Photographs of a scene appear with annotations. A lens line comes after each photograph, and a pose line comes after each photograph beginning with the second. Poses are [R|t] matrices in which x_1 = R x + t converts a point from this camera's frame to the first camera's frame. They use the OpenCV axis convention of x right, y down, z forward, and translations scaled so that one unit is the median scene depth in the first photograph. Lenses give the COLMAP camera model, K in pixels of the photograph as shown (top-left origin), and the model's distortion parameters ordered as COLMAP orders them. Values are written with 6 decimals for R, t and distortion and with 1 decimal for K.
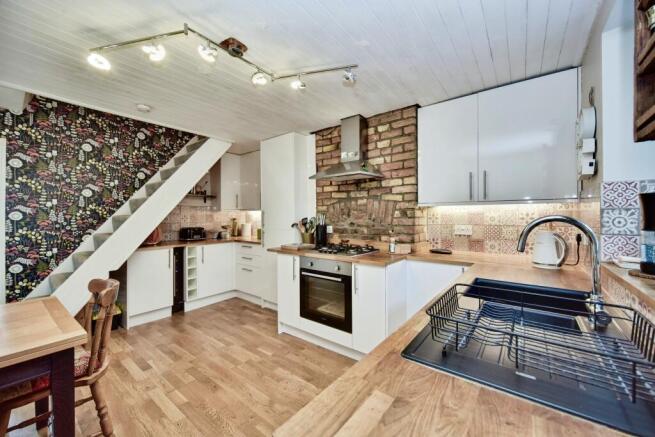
lens RADIAL K [[254.9, 0, 330.1], [0, 254.9, 215.5], [0, 0, 1]] dist [0.002421, 0.000054]
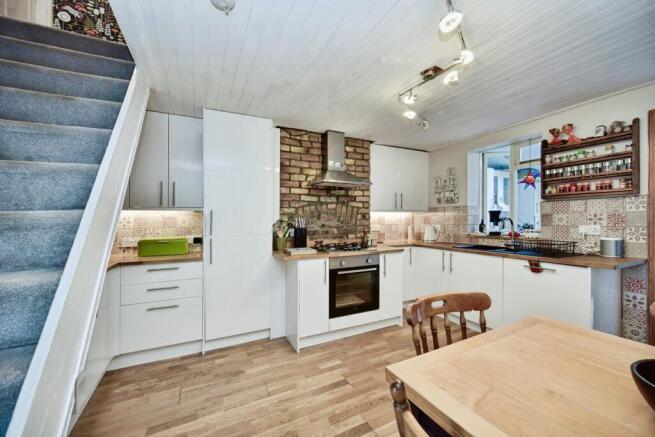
lens RADIAL K [[254.9, 0, 329.2], [0, 254.9, 219.7], [0, 0, 1]] dist [0.002421, 0.000054]
pose [[0.445059, 0.004167, 0.895491, -0.919042], [0.005542, 0.999957, -0.007408, 0.015705], [-0.895484, 0.008260, 0.445017, 0.503702]]
